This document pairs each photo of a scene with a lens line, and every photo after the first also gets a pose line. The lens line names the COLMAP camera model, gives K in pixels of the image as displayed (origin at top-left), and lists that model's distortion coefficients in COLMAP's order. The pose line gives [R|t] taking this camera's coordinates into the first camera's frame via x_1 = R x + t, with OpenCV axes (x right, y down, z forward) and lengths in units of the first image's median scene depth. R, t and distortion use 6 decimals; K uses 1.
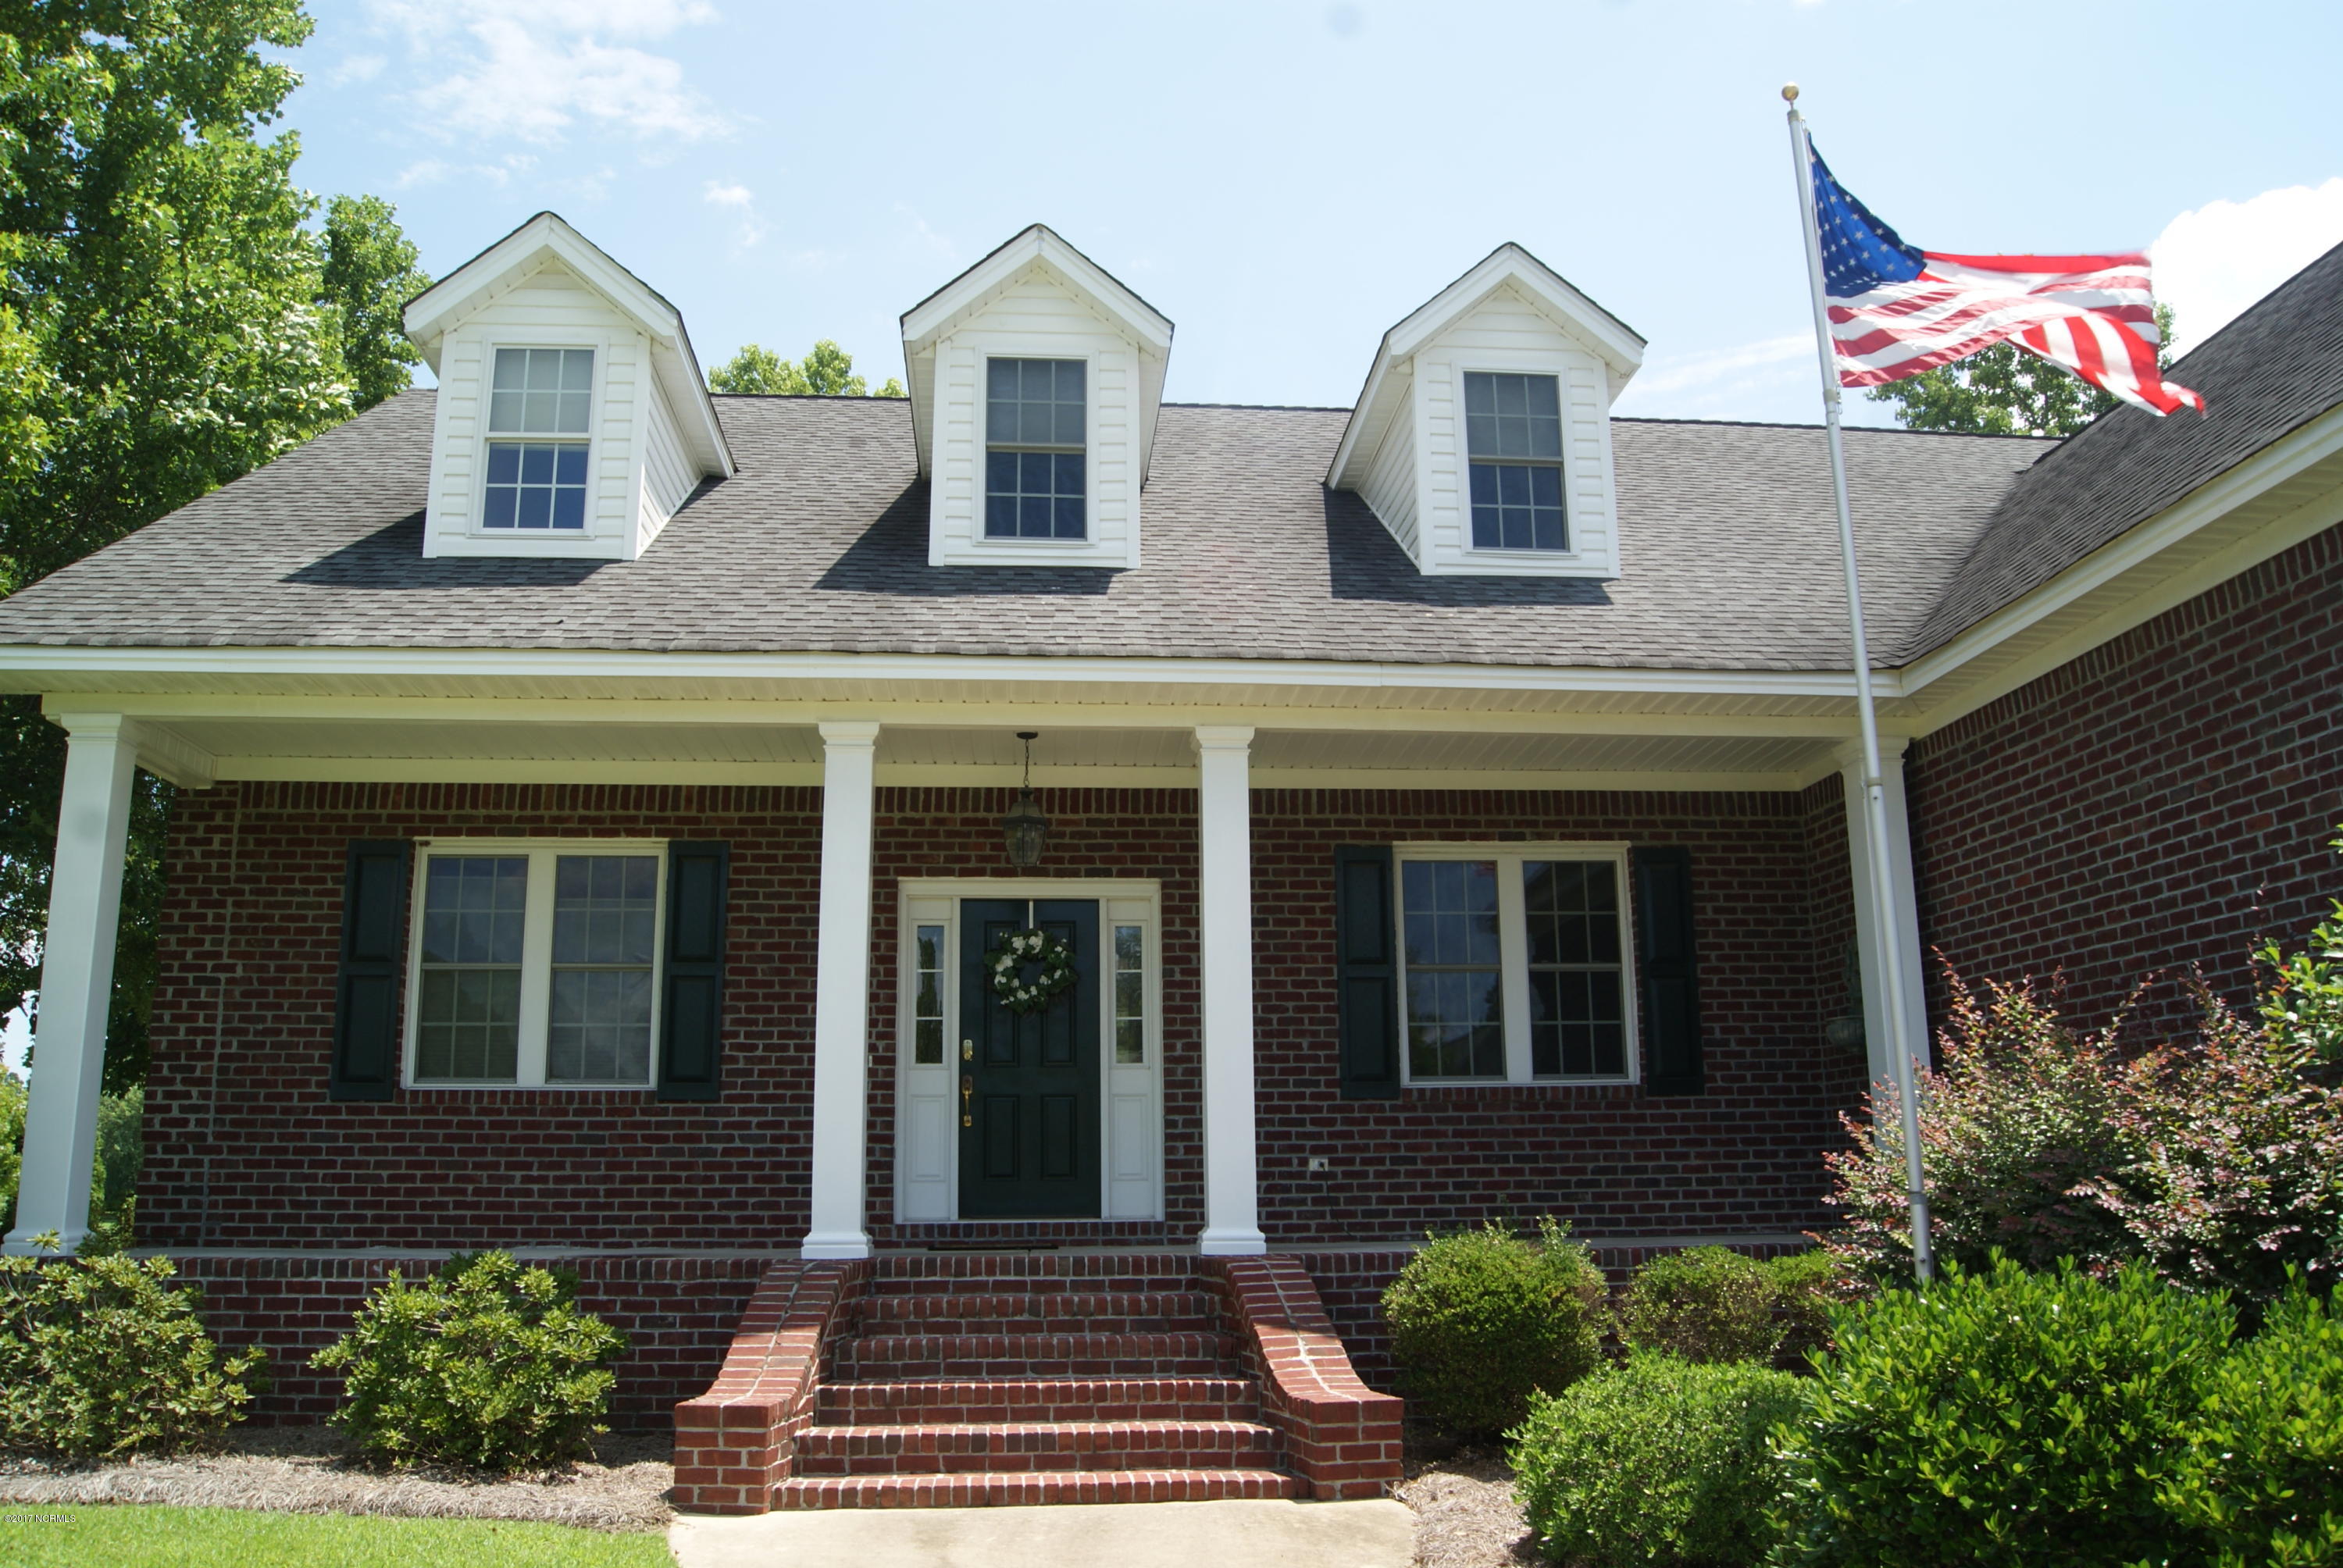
lens RADIAL K [[1835.4, 0, 1173.3], [0, 1835.4, 782.7], [0, 0, 1]] dist [-0.059081, 0.029955]
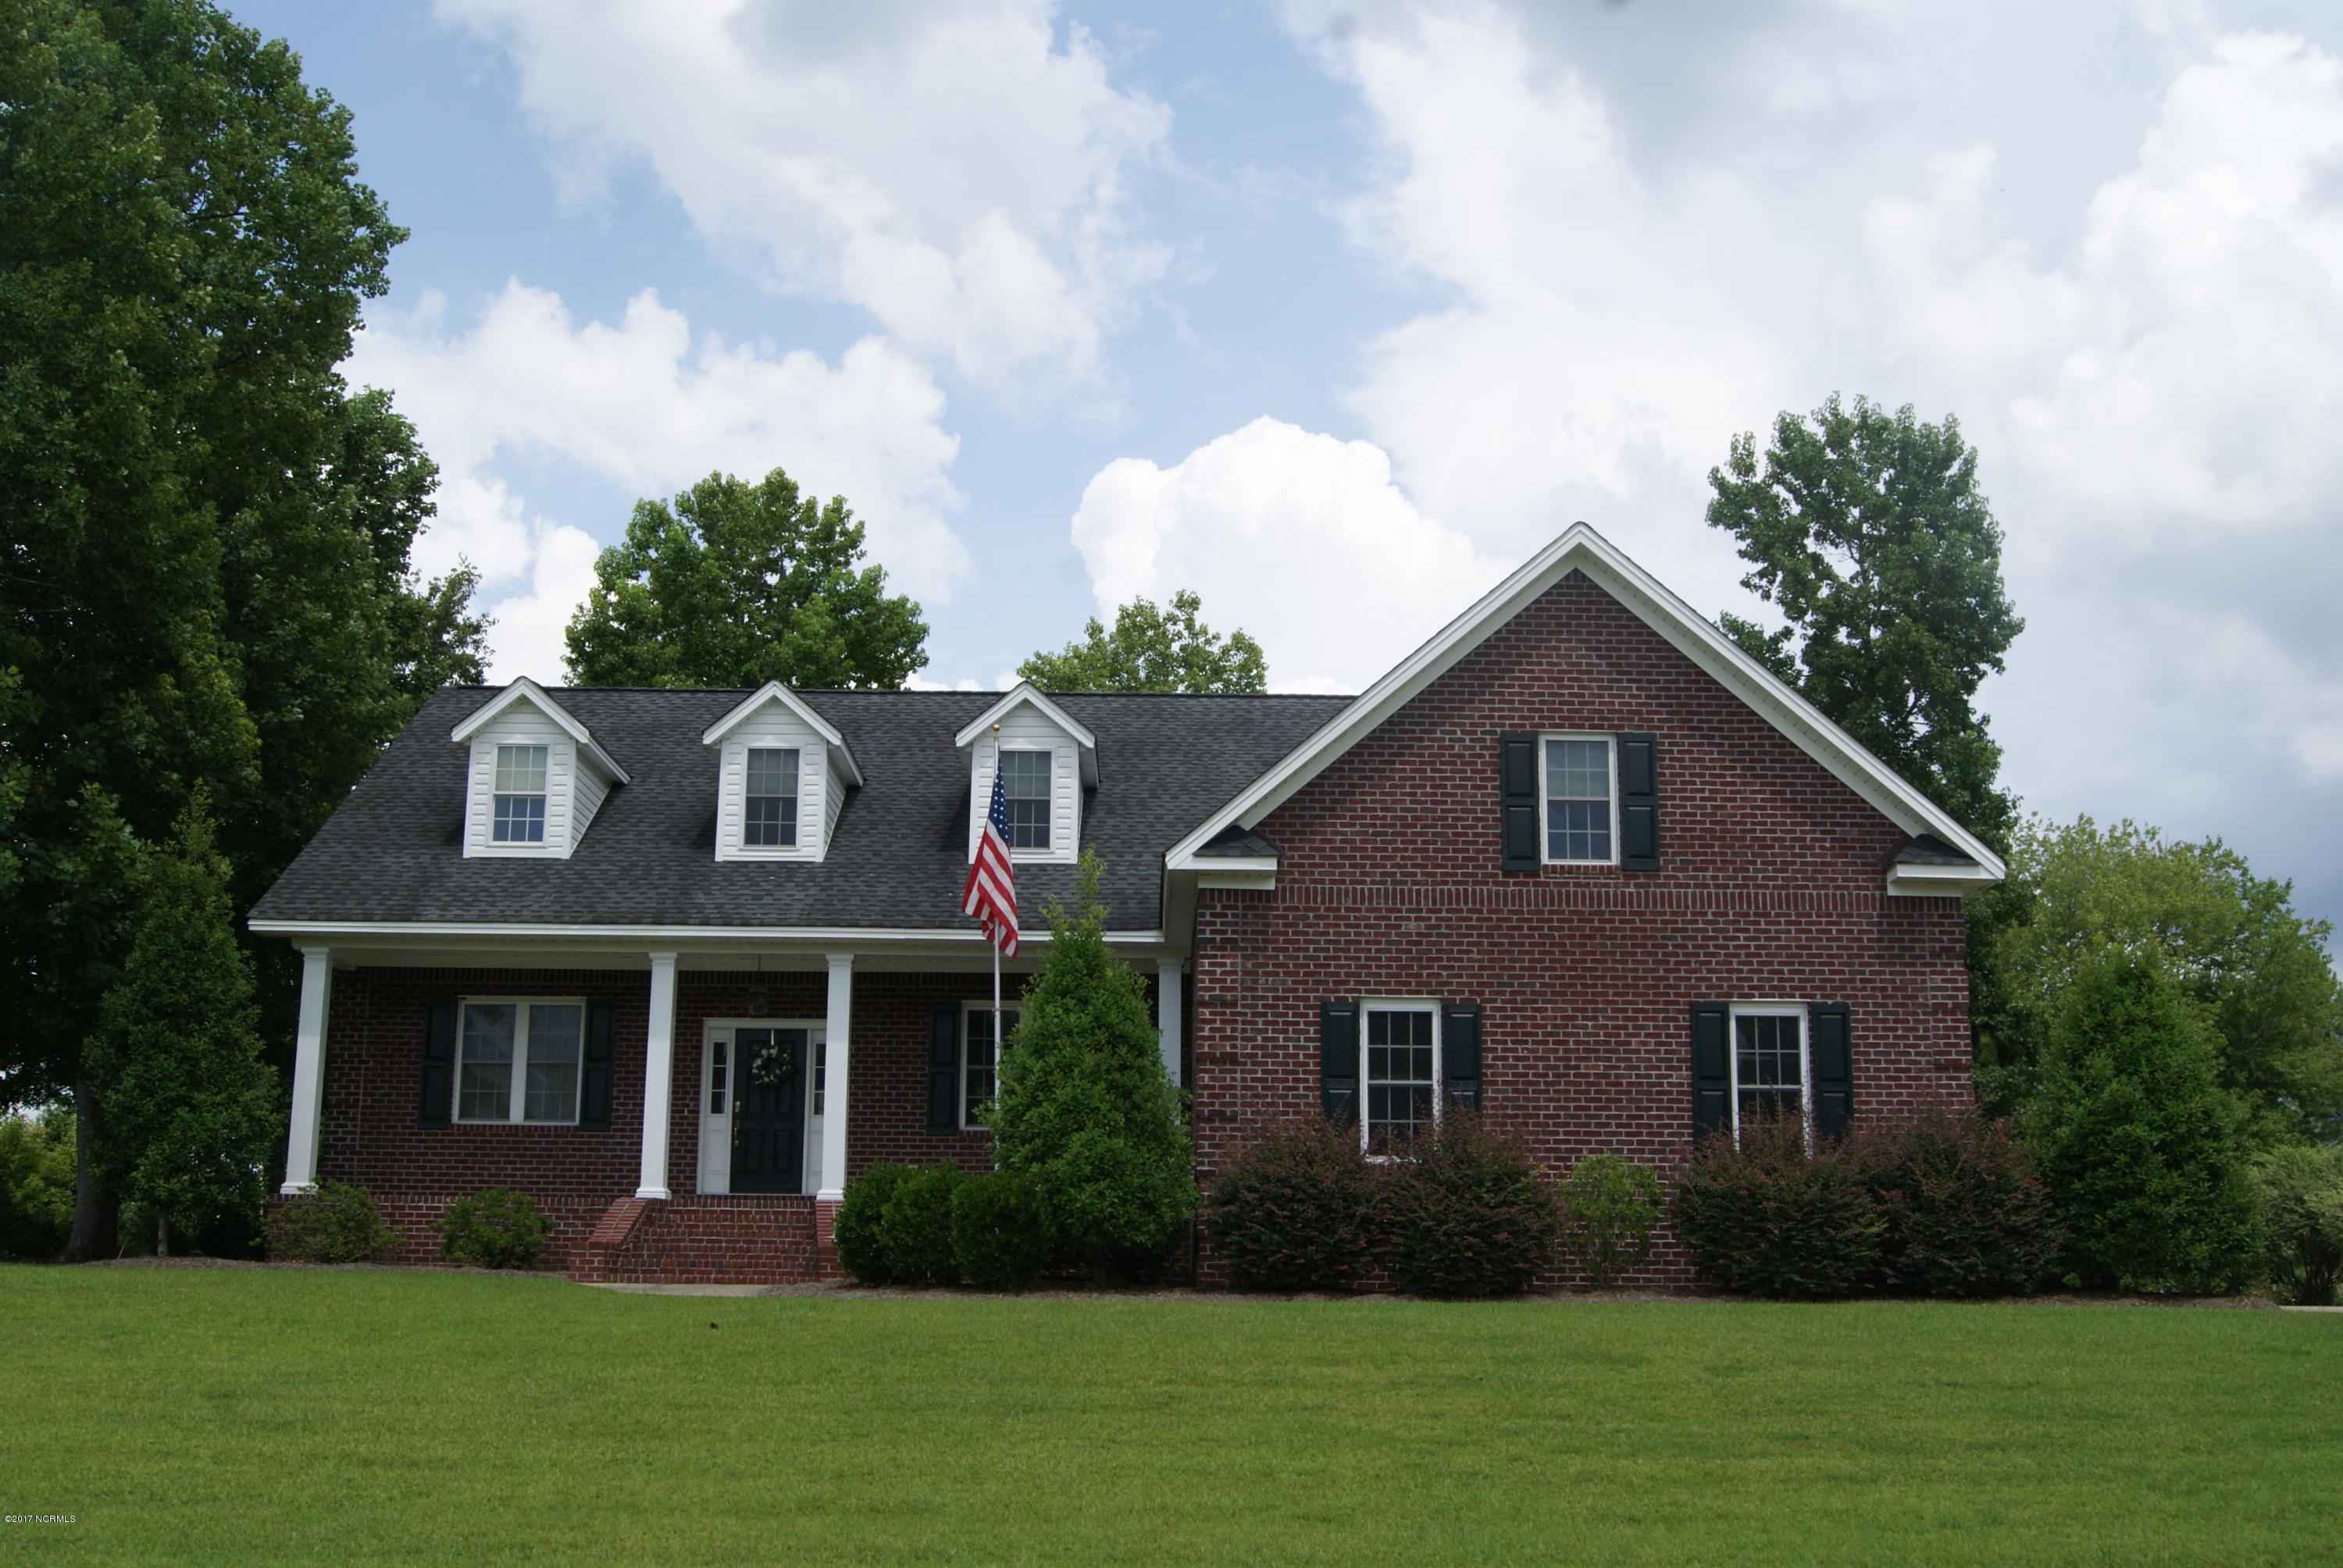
lens RADIAL K [[2454.8, 0, 1187.0], [0, 2454.8, 778.8], [0, 0, 1]] dist [-0.048191, 0.000000]
pose [[0.997816, 0.002186, -0.066012, 0.550709], [-0.001771, 0.999978, 0.006338, -0.226311], [0.066024, -0.006208, 0.997799, -1.606821]]
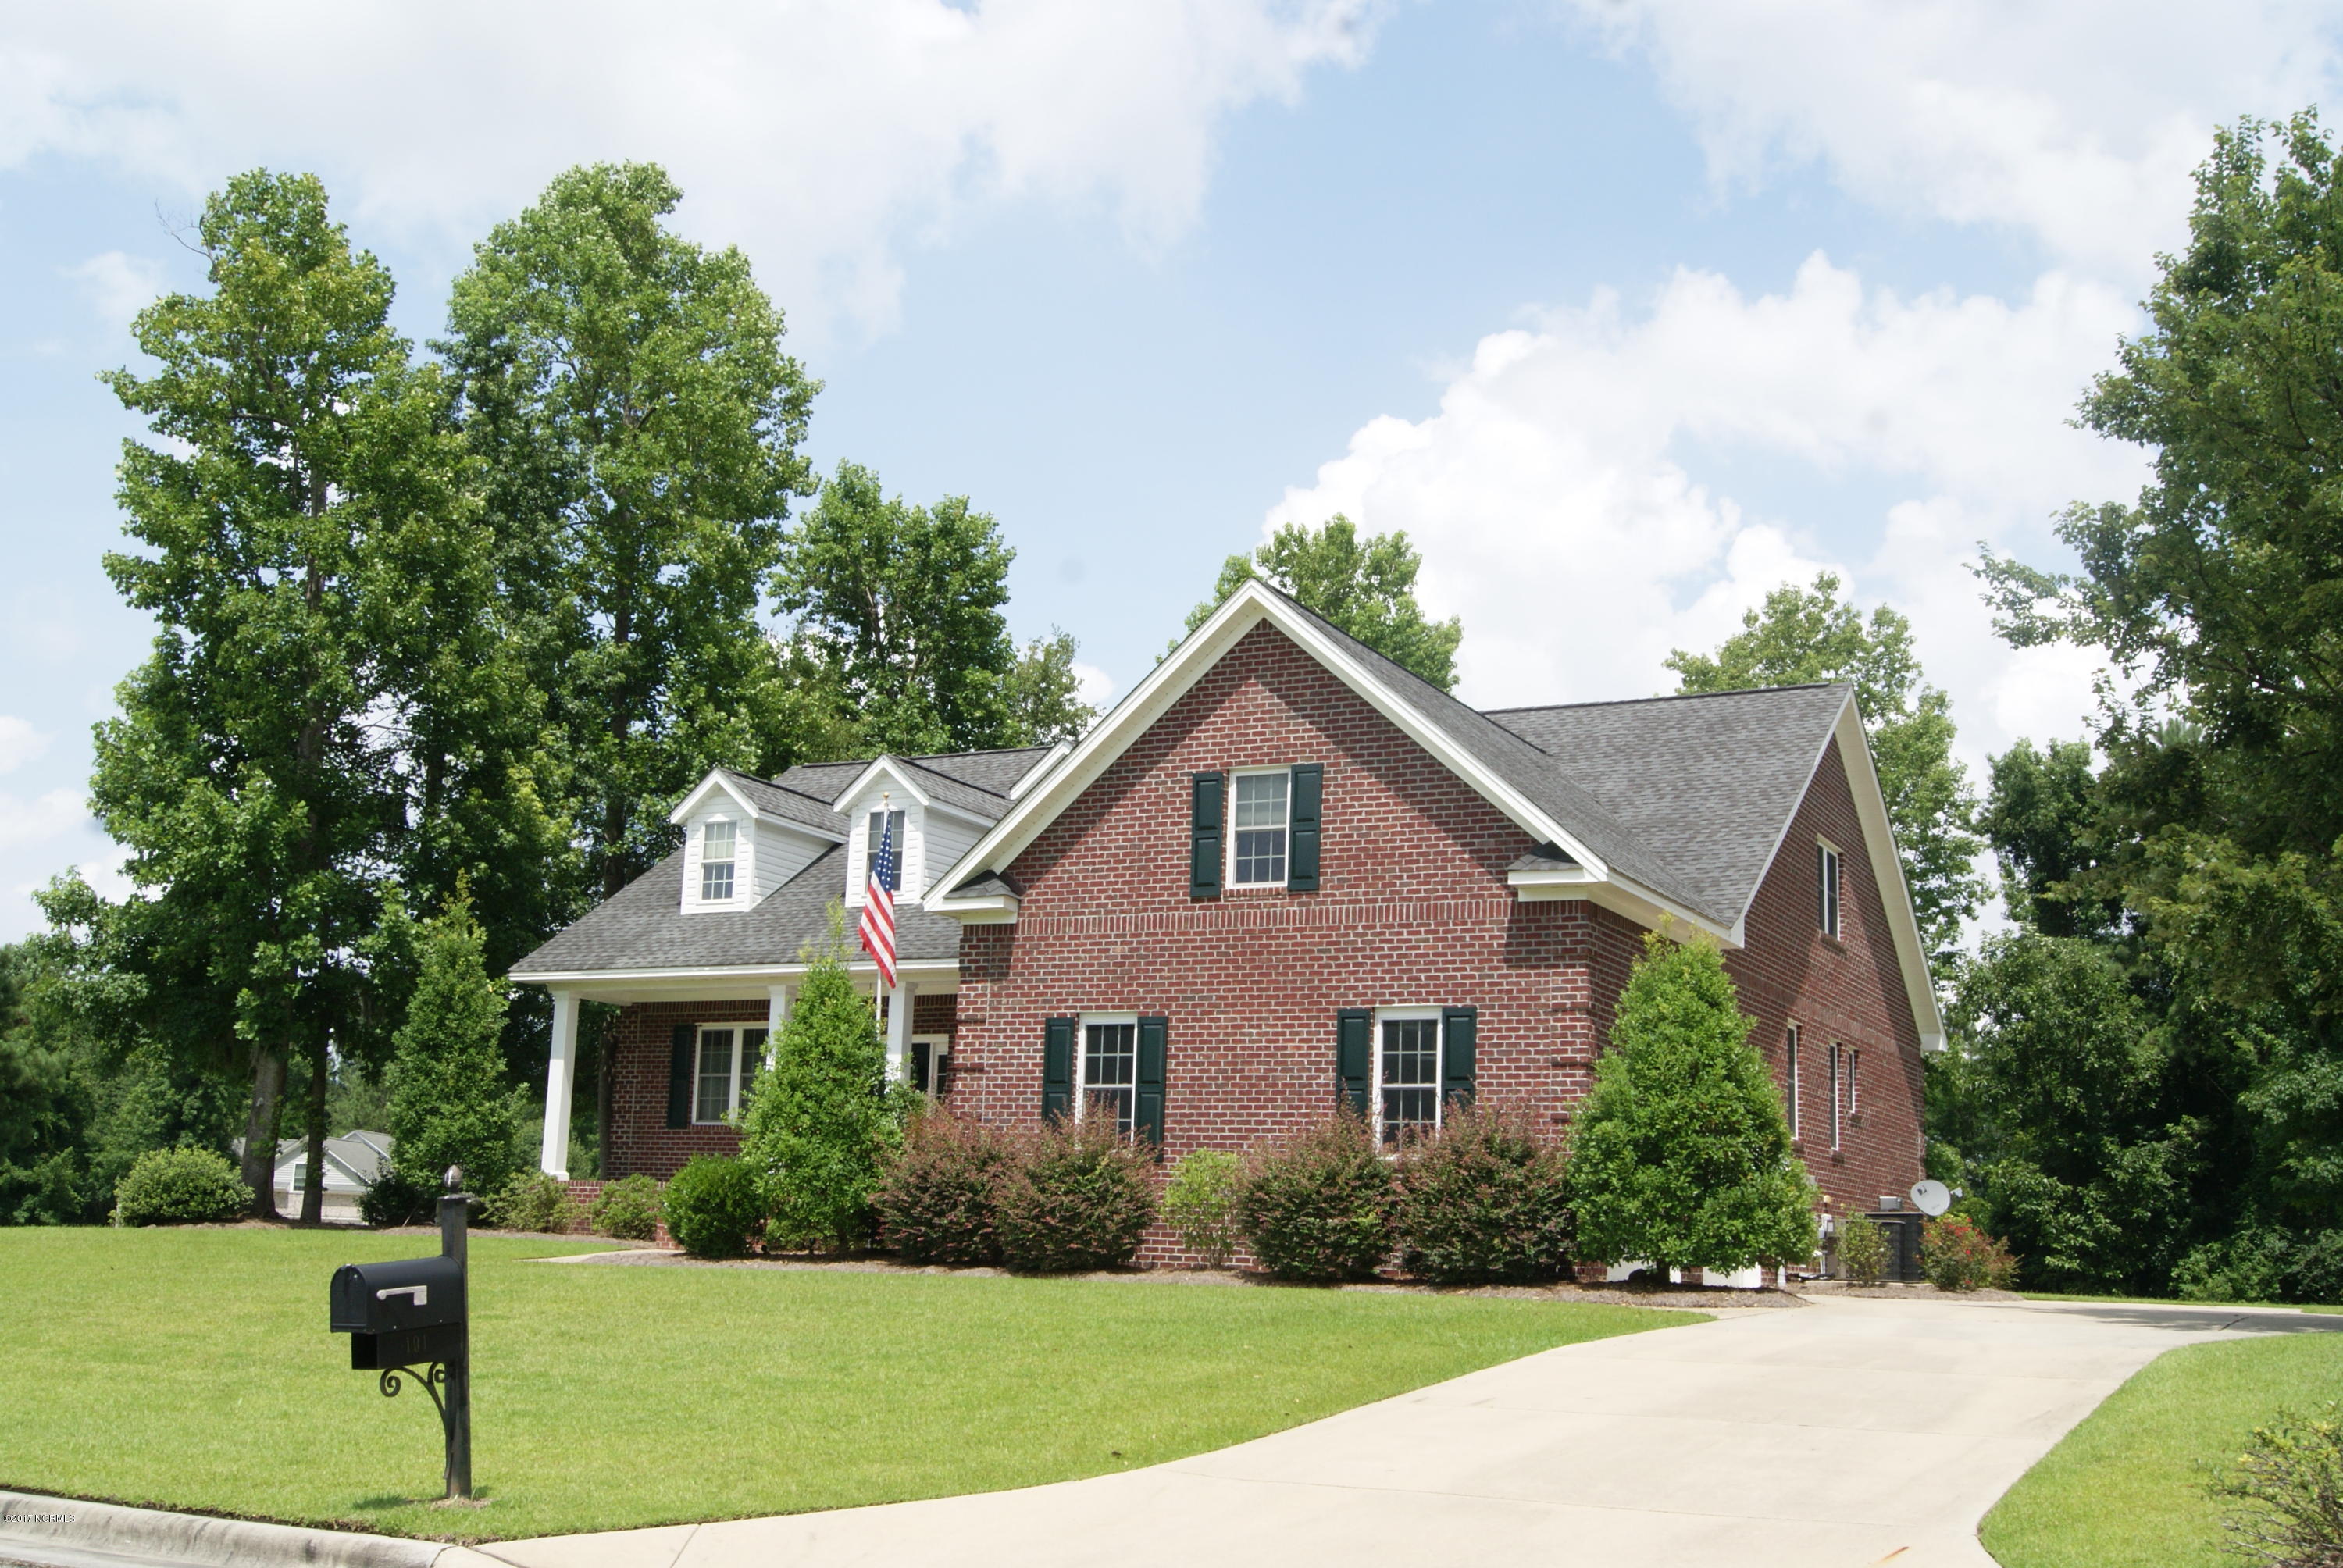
lens RADIAL K [[2454.8, 0, 1160.9], [0, 2454.8, 793.6], [0, 0, 1]] dist [-0.048191, 0.000000]
pose [[0.848327, -0.066489, -0.525282, 1.925838], [0.077900, 0.996961, -0.000385, -0.235475], [0.523711, -0.040593, 0.850928, -1.515233]]
